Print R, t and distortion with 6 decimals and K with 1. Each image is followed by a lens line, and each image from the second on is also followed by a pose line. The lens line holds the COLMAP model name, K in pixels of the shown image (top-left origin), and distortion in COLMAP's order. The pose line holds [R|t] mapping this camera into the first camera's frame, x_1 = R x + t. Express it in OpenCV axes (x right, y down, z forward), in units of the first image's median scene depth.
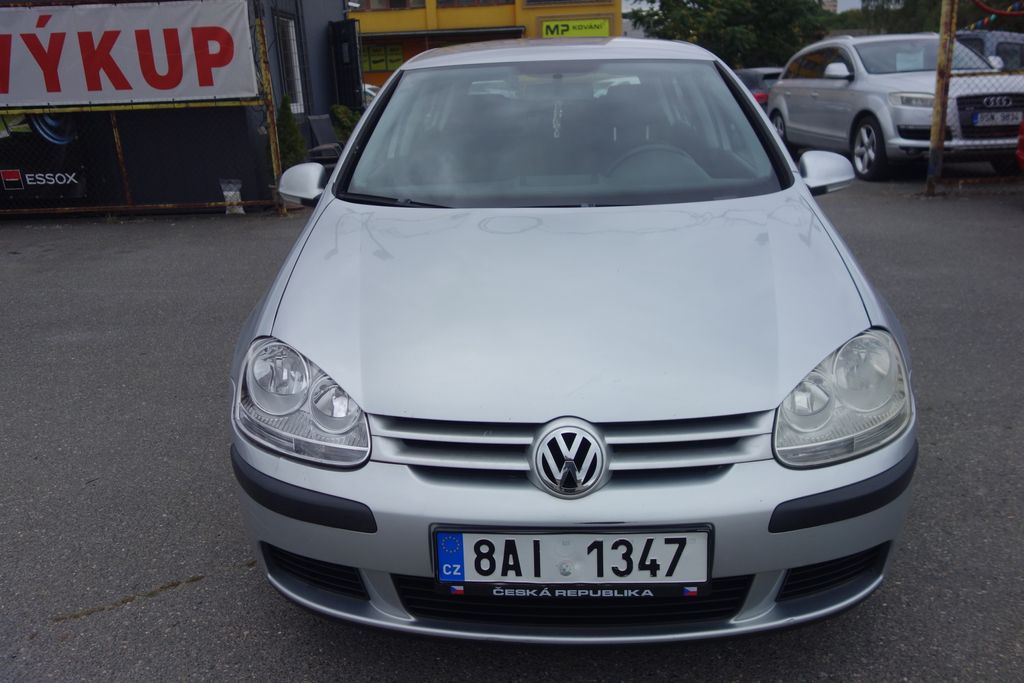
lens RADIAL K [[813.3, 0, 511.8], [0, 813.3, 340.2], [0, 0, 1]] dist [0.007138, -0.003597]
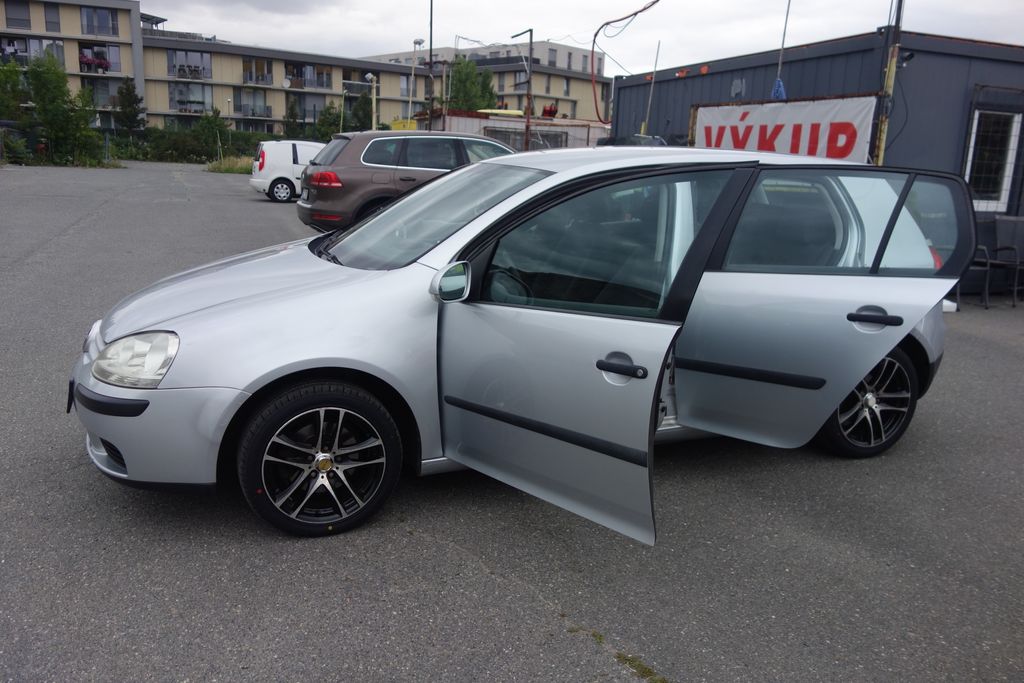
lens RADIAL K [[814.9, 0, 510.5], [0, 814.9, 338.5], [0, 0, 1]] dist [0.004153, 0.001279]
pose [[0.398970, 0.247816, -0.882842, 1.275179], [-0.328202, 0.937598, 0.114866, -0.242405], [0.856216, 0.243922, 0.455407, 0.504648]]
